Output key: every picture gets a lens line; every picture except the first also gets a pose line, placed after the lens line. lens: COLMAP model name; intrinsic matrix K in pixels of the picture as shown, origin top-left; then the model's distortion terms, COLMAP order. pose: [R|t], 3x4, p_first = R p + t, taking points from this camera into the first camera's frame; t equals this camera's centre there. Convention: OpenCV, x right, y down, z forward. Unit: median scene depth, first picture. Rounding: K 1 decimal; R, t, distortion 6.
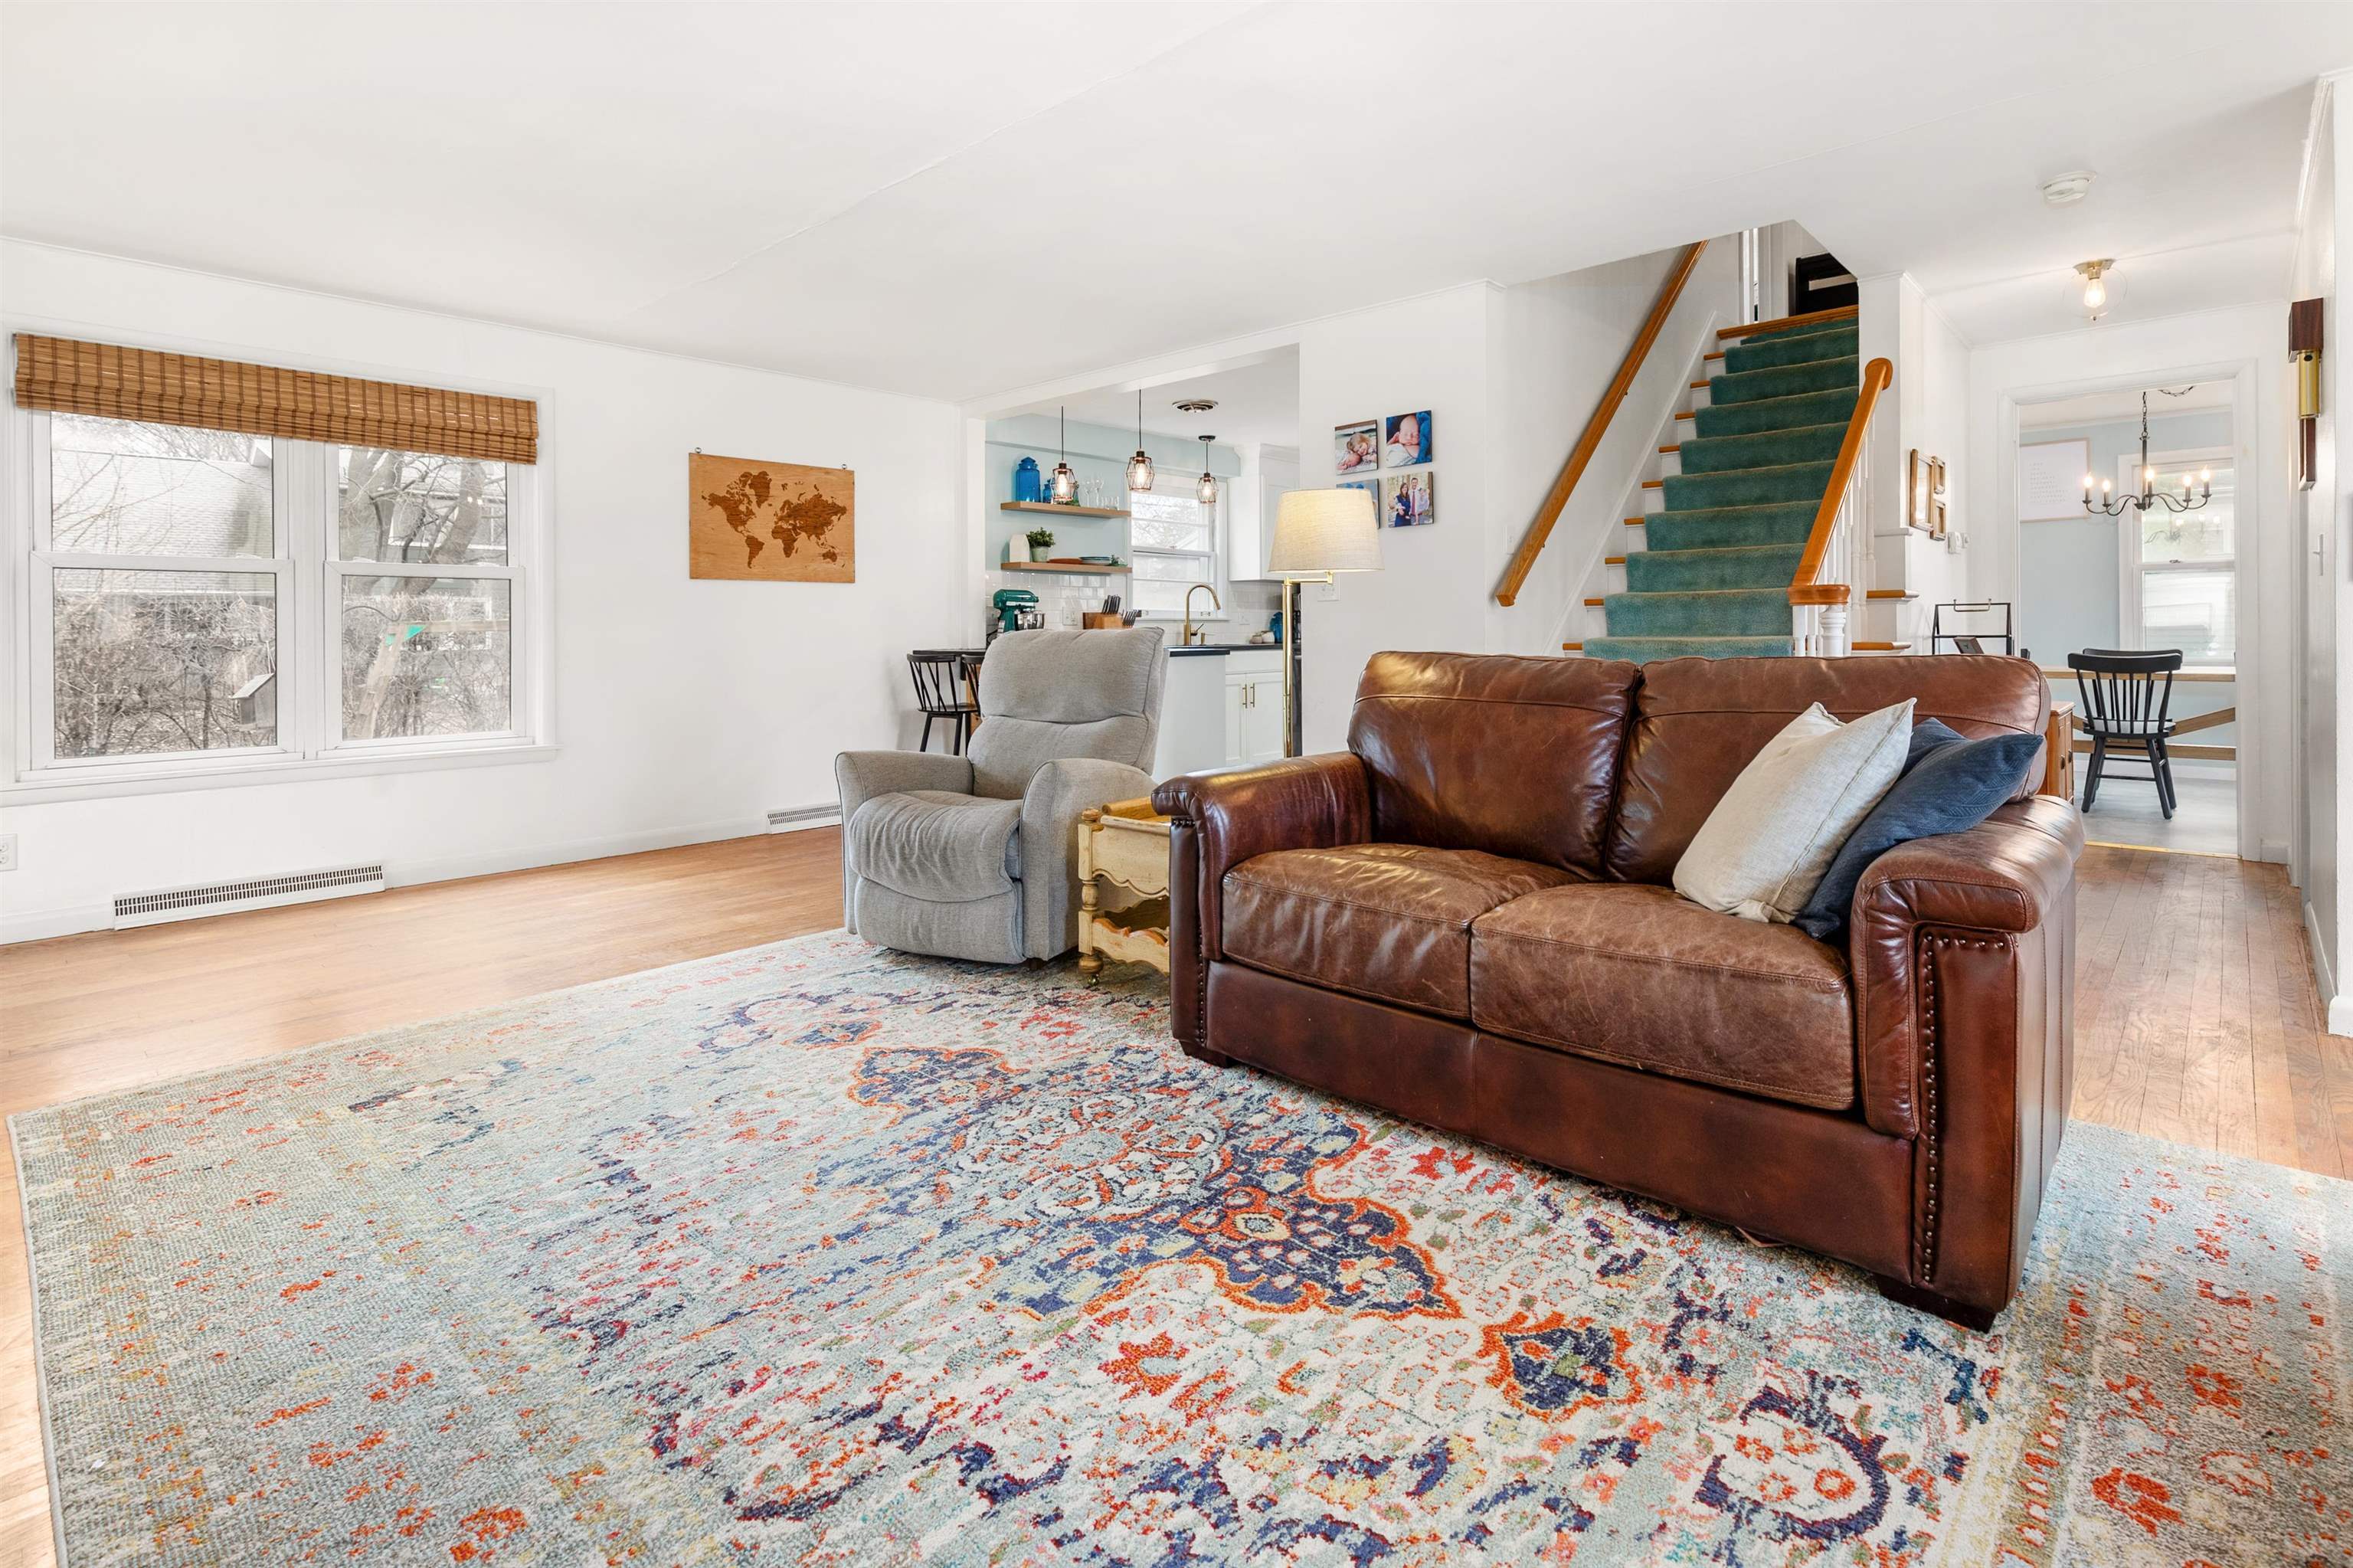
lens RADIAL K [[1114.8, 0, 1215.6], [0, 1114.8, 631.7], [0, 0, 1]] dist [0.004100, 0.000380]
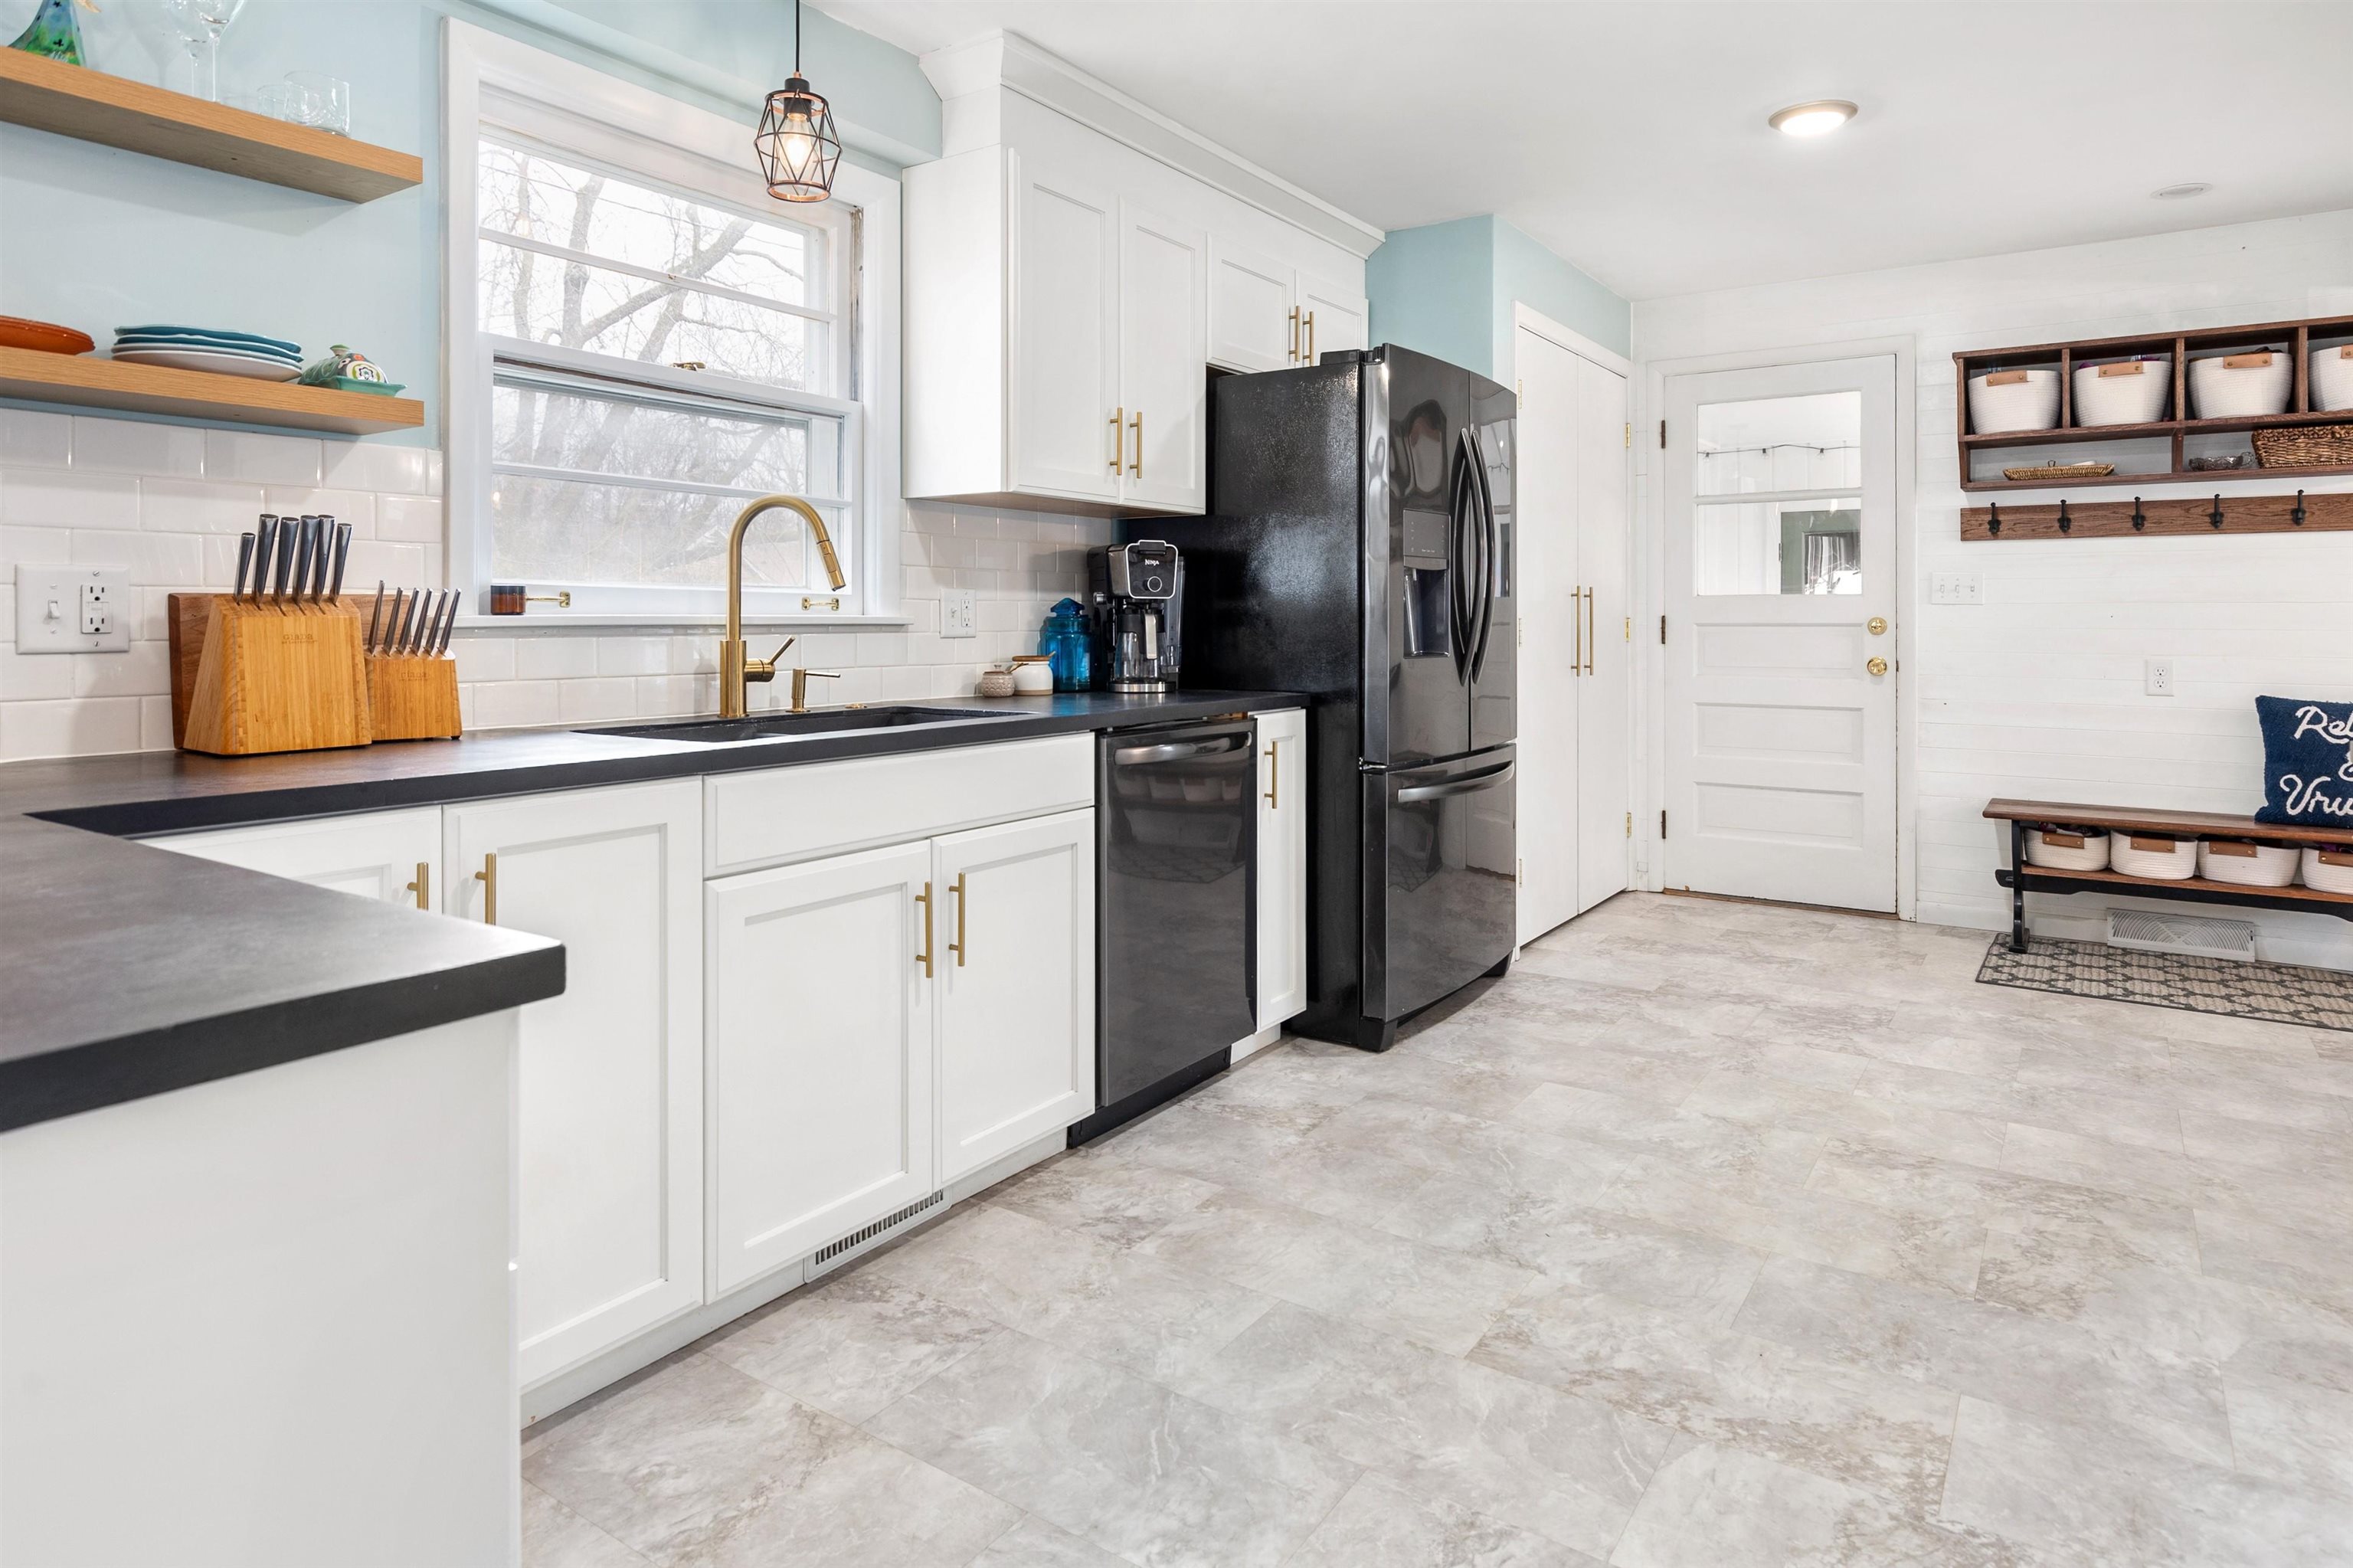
lens RADIAL K [[1347.9, 0, 1199.3], [0, 1347.9, 623.5], [0, 0, 1]] dist [0.004401, 0.001230]
pose [[0.989232, 0.006981, 0.146188, 0.157576], [-0.007360, 0.999971, 0.002053, -0.048290], [-0.146170, -0.003106, 0.989255, 2.501171]]
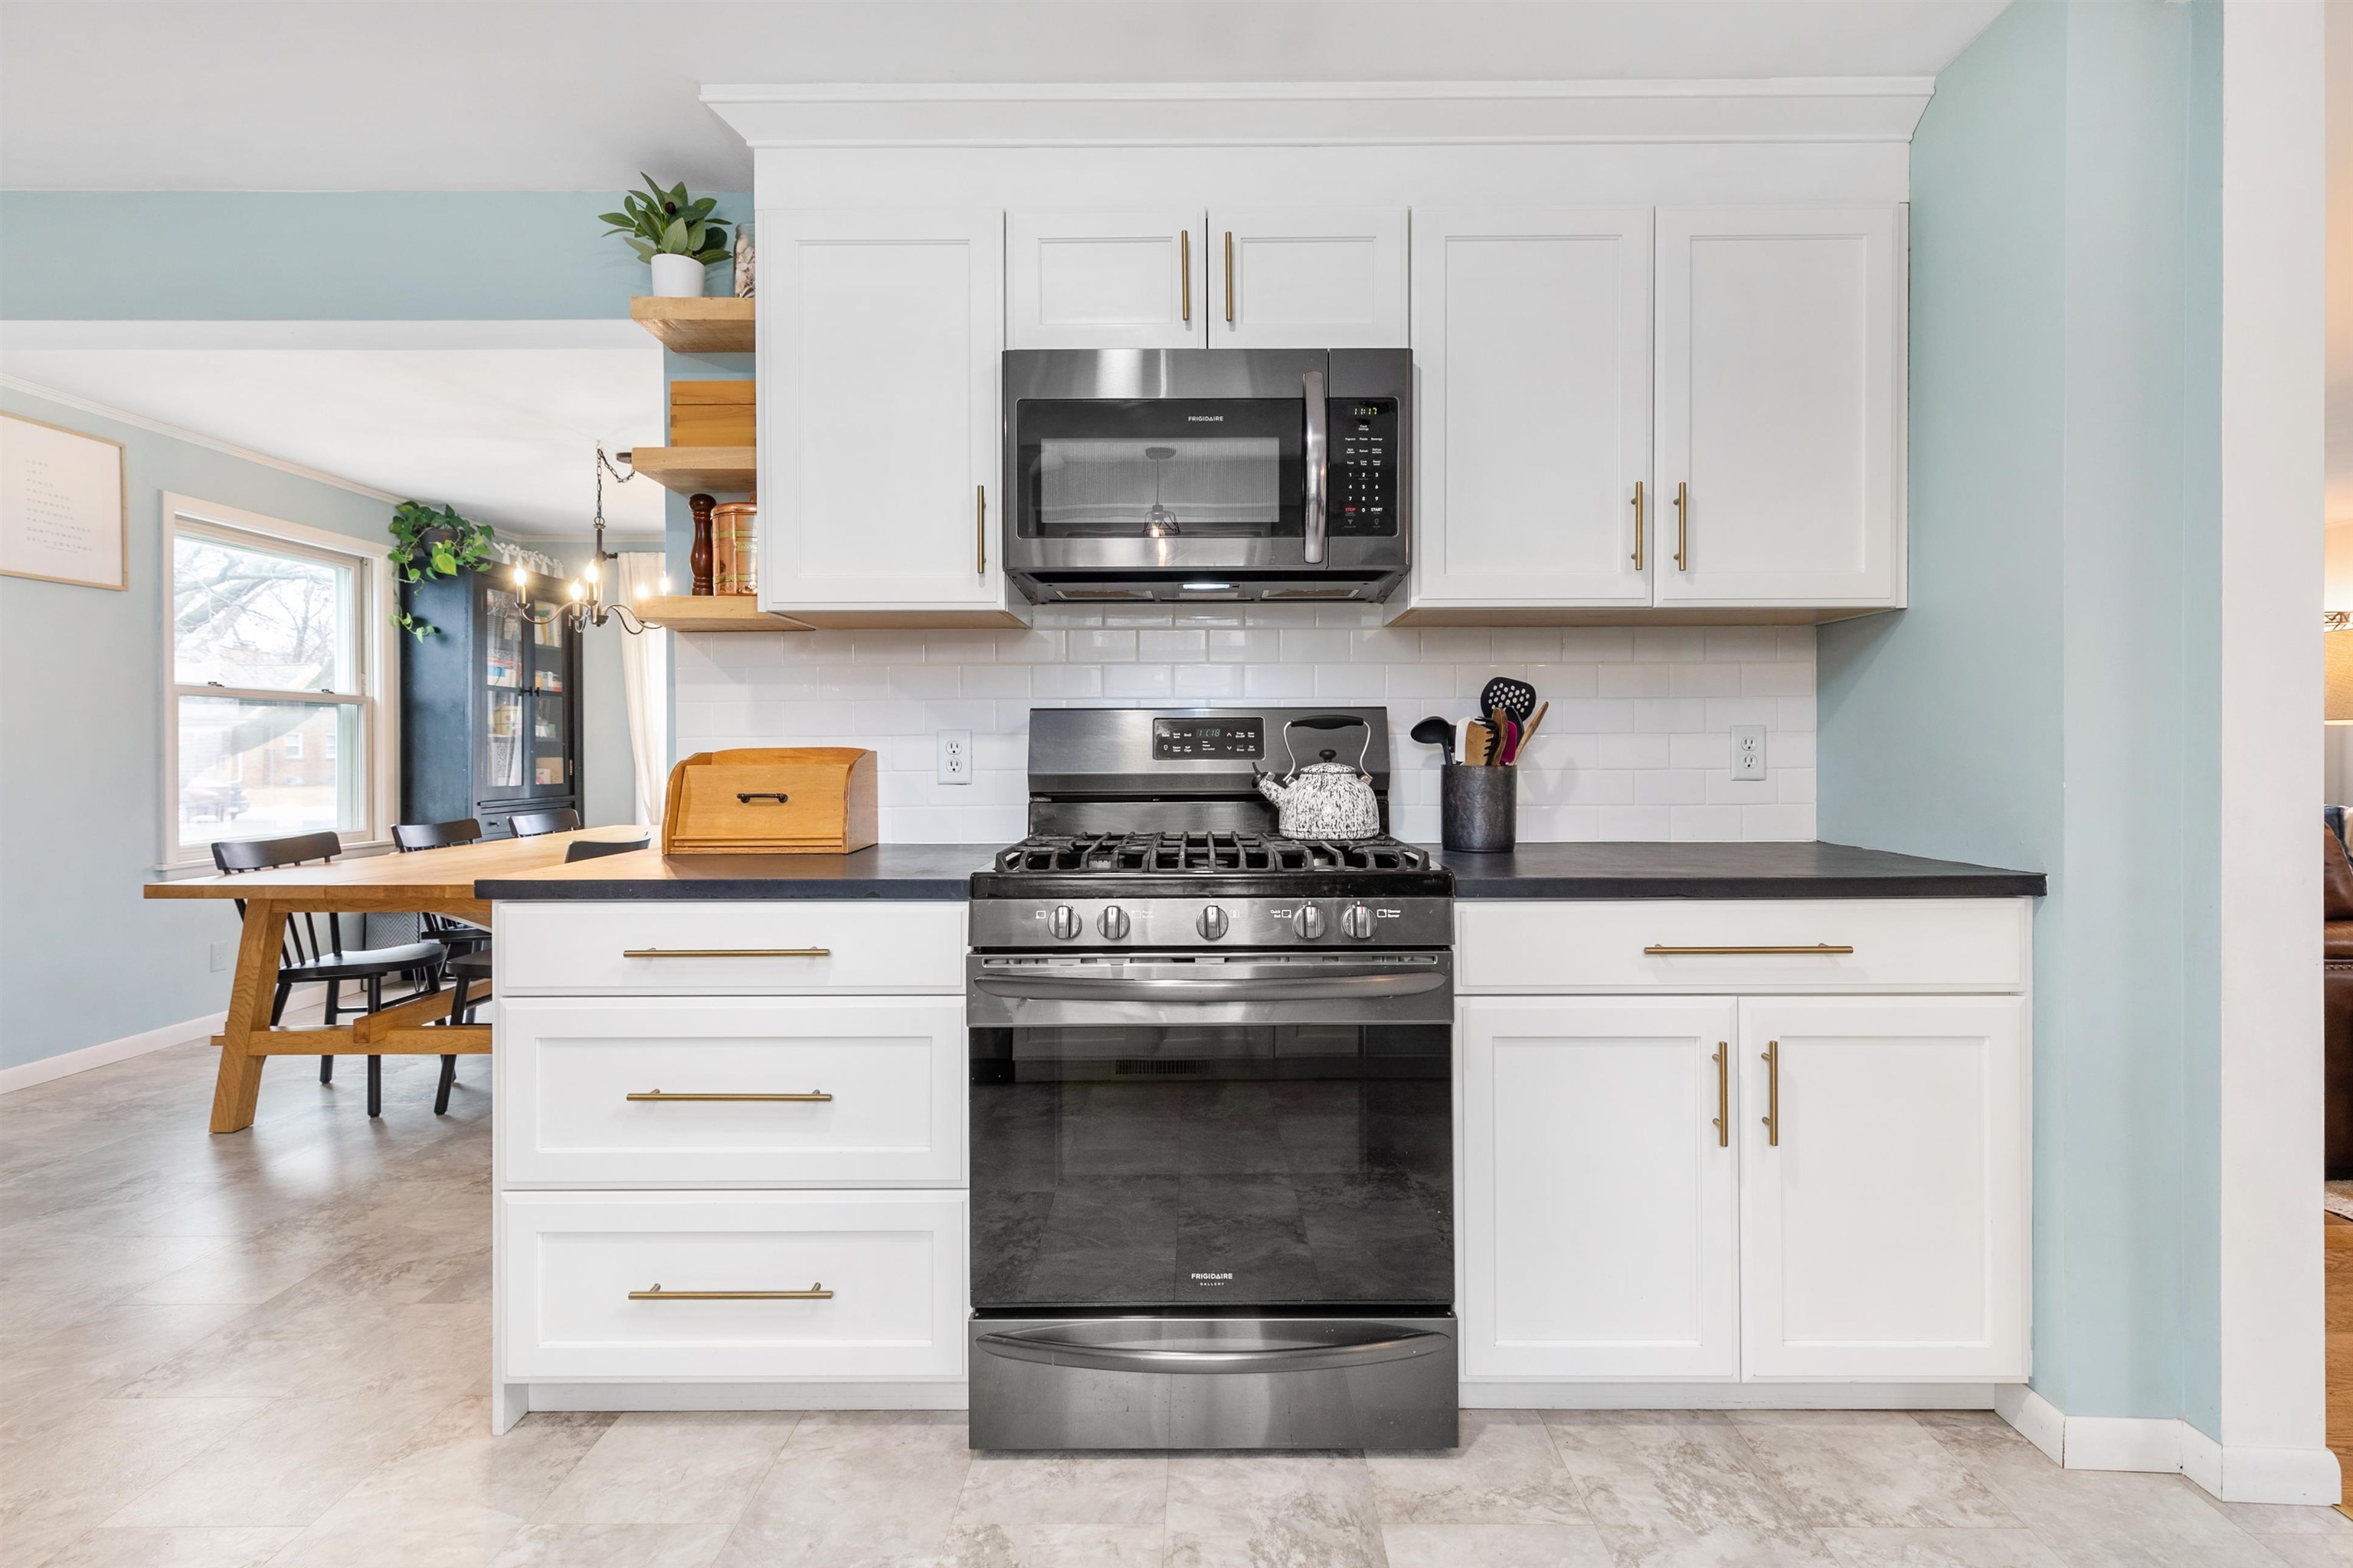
lens RADIAL K [[1062.4, 0, 1201.3], [0, 1062.4, 747.9], [0, 0, 1]] dist [0.004038, -0.000915]
pose [[-0.667816, 0.012364, 0.744223, 0.145545], [0.008971, 0.999923, -0.008563, -0.056757], [-0.744272, 0.000958, -0.667876, 3.496554]]
